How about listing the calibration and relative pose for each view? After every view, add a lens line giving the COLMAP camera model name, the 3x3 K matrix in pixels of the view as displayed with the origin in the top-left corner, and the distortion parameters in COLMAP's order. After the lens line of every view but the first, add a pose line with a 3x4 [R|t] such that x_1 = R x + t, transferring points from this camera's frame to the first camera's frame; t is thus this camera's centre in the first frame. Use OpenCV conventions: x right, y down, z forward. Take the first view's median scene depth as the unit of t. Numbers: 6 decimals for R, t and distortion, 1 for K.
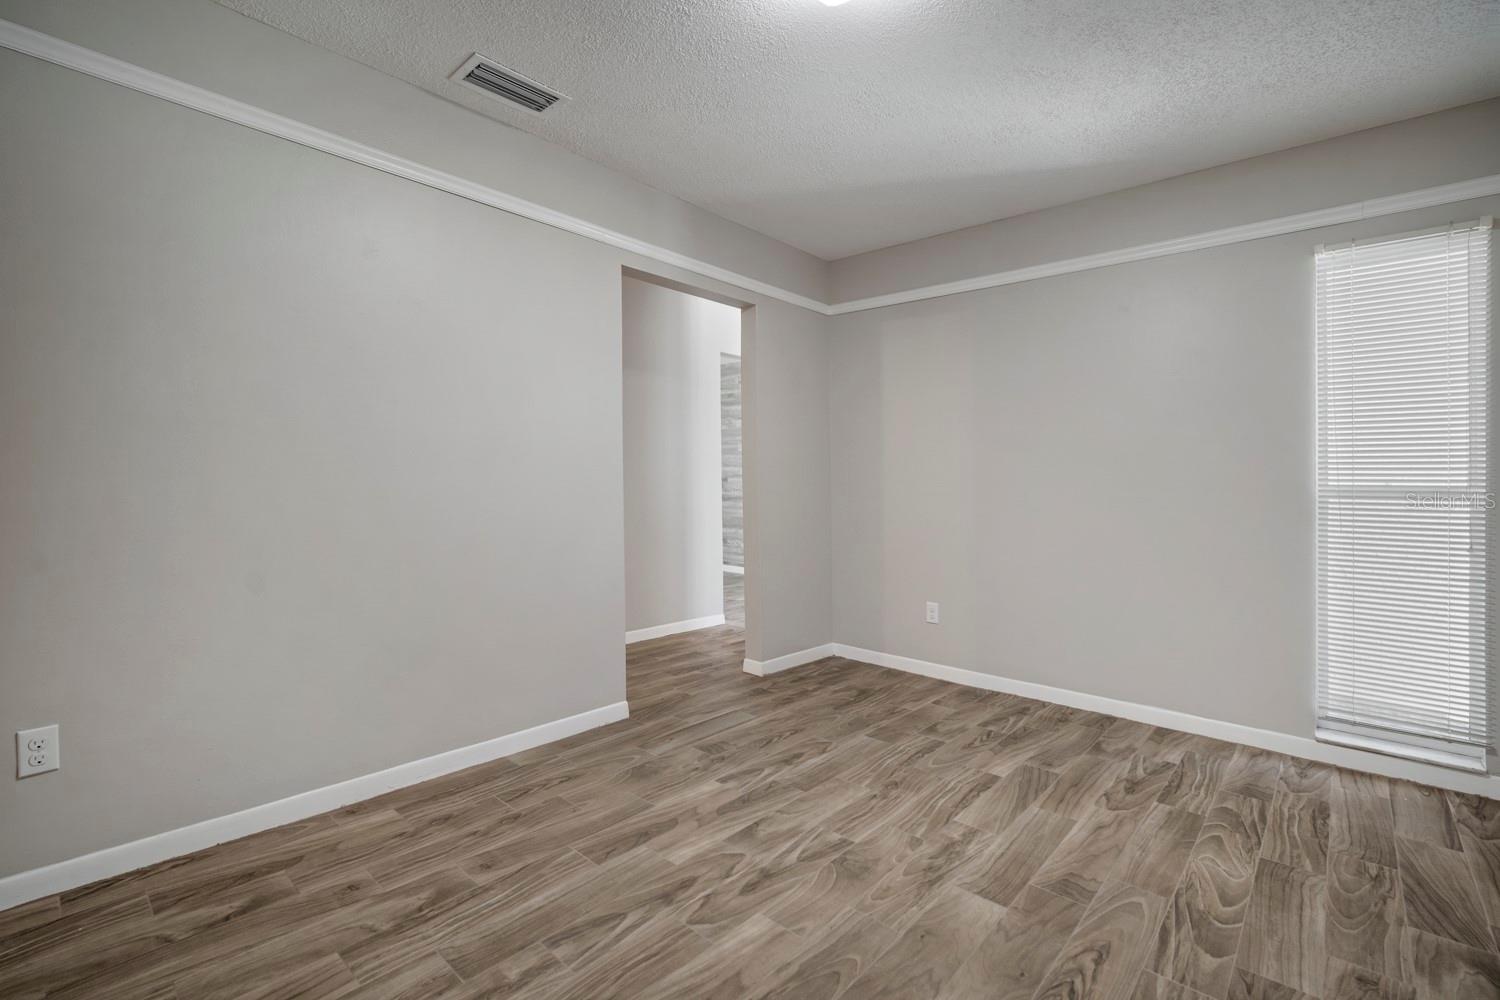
lens RADIAL K [[656.6, 0, 753.5], [0, 656.6, 500.5], [0, 0, 1]] dist [-0.010956, 0.003567]
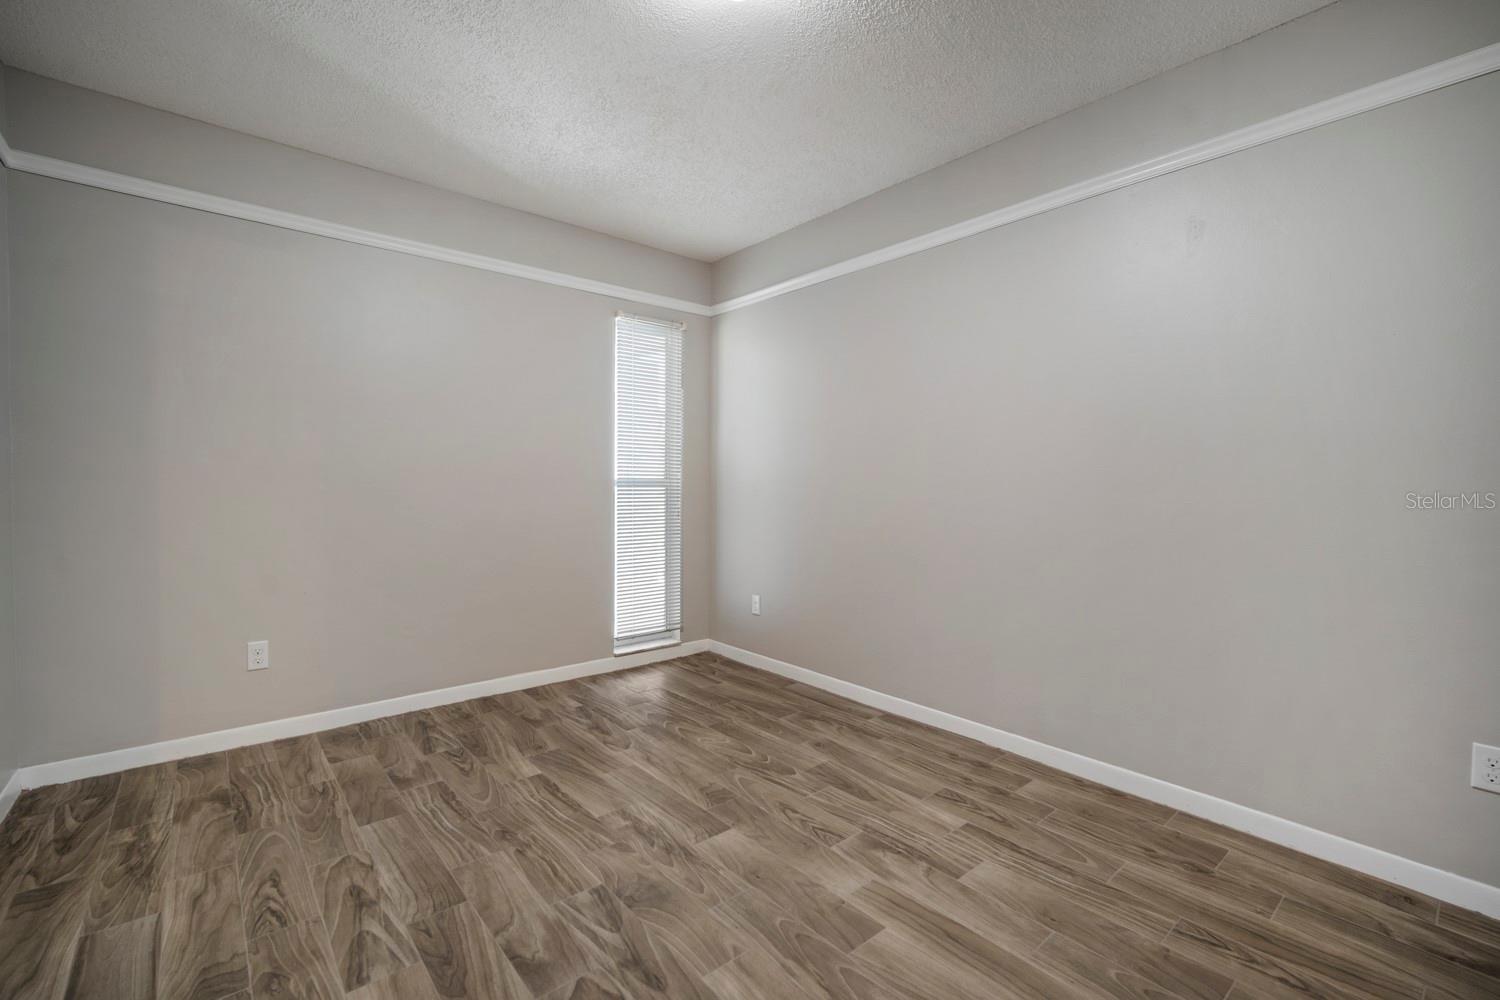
lens RADIAL K [[656.6, 0, 753.5], [0, 656.6, 488.4], [0, 0, 1]] dist [-0.010956, 0.003567]
pose [[0.144497, -0.023260, 0.989232, -0.537646], [0.023406, 0.999524, 0.020084, -0.023047], [-0.989228, 0.020252, 0.144973, 0.516972]]
